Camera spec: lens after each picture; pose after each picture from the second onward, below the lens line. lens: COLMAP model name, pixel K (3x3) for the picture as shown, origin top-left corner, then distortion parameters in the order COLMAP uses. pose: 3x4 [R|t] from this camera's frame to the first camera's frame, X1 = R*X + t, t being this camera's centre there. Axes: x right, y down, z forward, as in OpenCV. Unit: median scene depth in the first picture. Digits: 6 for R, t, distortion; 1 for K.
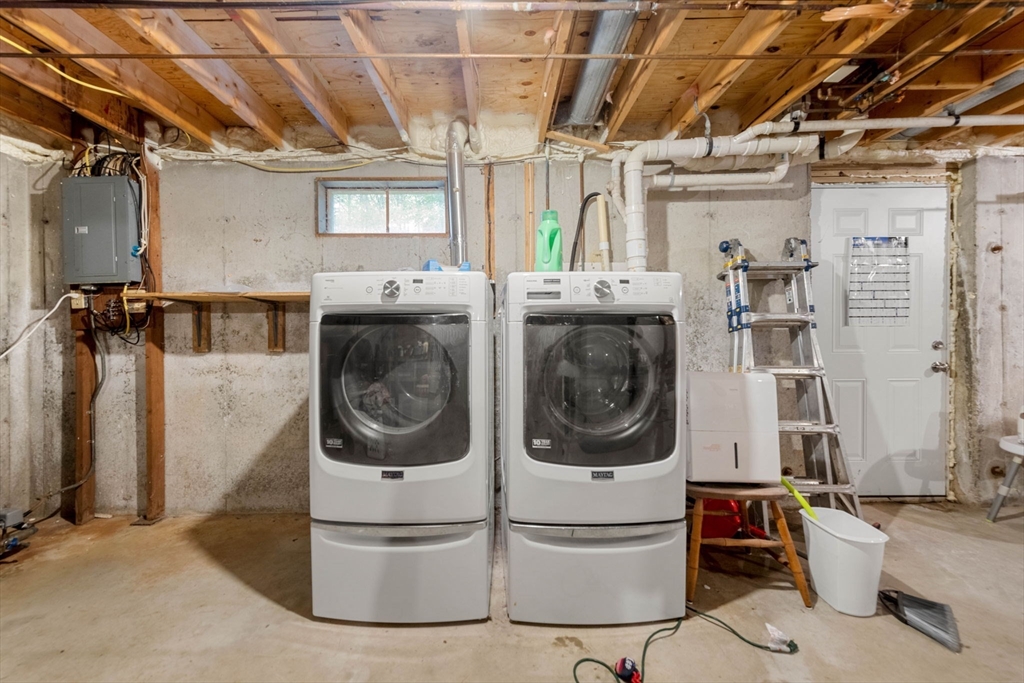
lens RADIAL K [[401.1, 0, 502.3], [0, 401.1, 334.5], [0, 0, 1]] dist [0.009512, -0.000369]
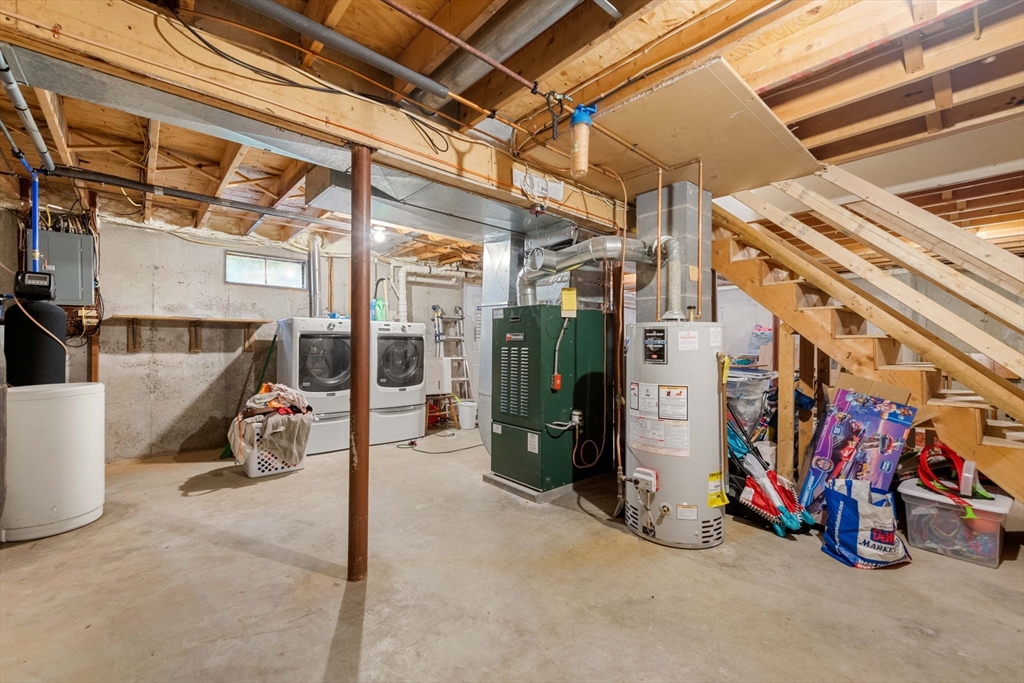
lens RADIAL K [[401.1, 0, 513.0], [0, 401.1, 342.5], [0, 0, 1]] dist [0.009512, -0.000369]
pose [[0.736674, 0.012872, 0.676125, -0.721724], [-0.009299, 0.999917, -0.008905, 0.007457], [-0.676184, 0.000273, 0.736733, -1.091315]]
